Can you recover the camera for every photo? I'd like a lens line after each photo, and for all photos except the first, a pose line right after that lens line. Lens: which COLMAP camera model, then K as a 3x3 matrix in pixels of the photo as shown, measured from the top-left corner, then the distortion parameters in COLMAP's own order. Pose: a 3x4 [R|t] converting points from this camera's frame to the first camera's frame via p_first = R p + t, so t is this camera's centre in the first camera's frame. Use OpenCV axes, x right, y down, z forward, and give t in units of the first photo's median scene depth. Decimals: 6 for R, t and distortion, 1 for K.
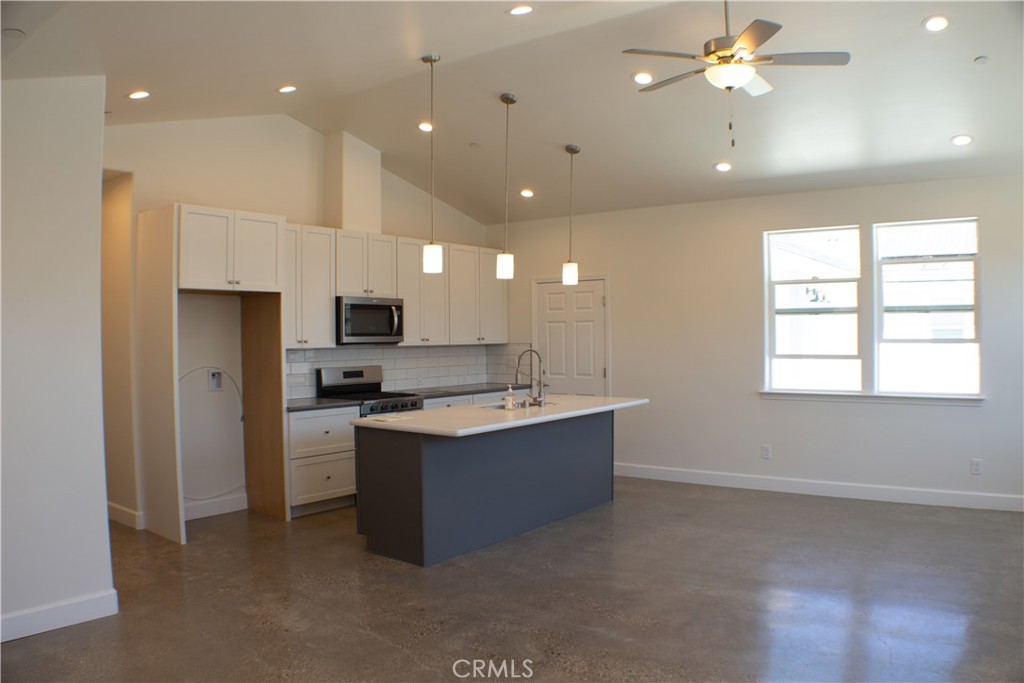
lens RADIAL K [[762.2, 0, 506.1], [0, 762.2, 343.4], [0, 0, 1]] dist [-0.224170, 0.084029]
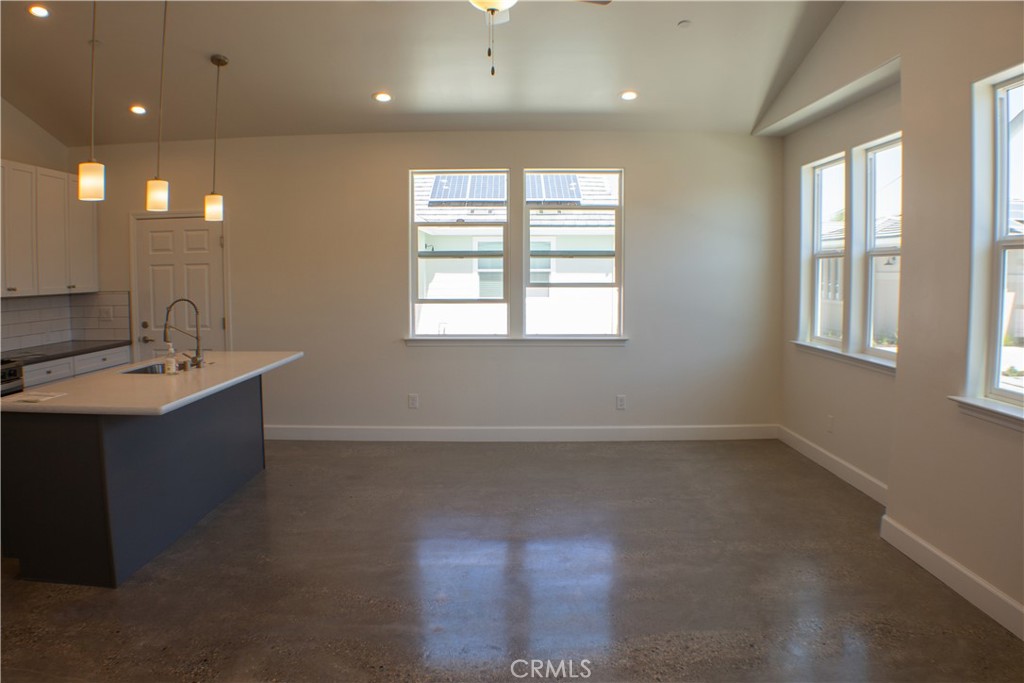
lens RADIAL K [[777.8, 0, 506.8], [0, 777.8, 347.7], [0, 0, 1]] dist [-0.235235, 0.092893]
pose [[0.799802, -0.049300, 0.598236, -0.156743], [0.001111, 0.996741, 0.080655, -0.003439], [-0.600263, -0.063843, 0.797250, 0.137145]]
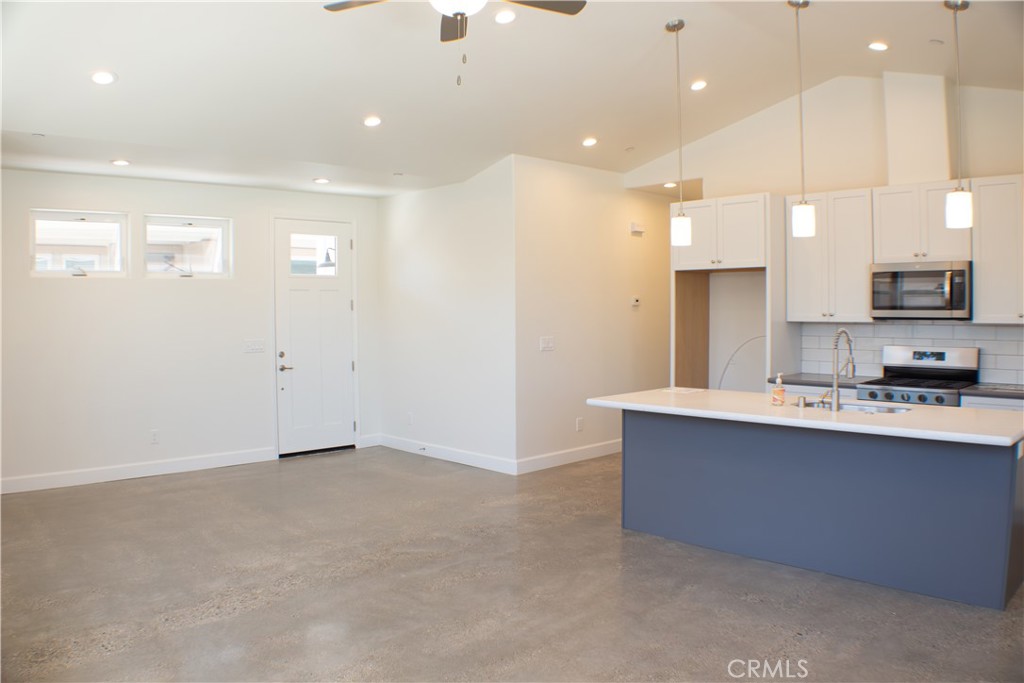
lens RADIAL K [[762.2, 0, 506.1], [0, 762.2, 343.4], [0, 0, 1]] dist [-0.224170, 0.084029]
pose [[-0.171194, 0.053614, -0.983778, 0.698675], [-0.000688, 0.998512, 0.054537, -0.016049], [0.985237, 0.010013, -0.170902, 0.738892]]
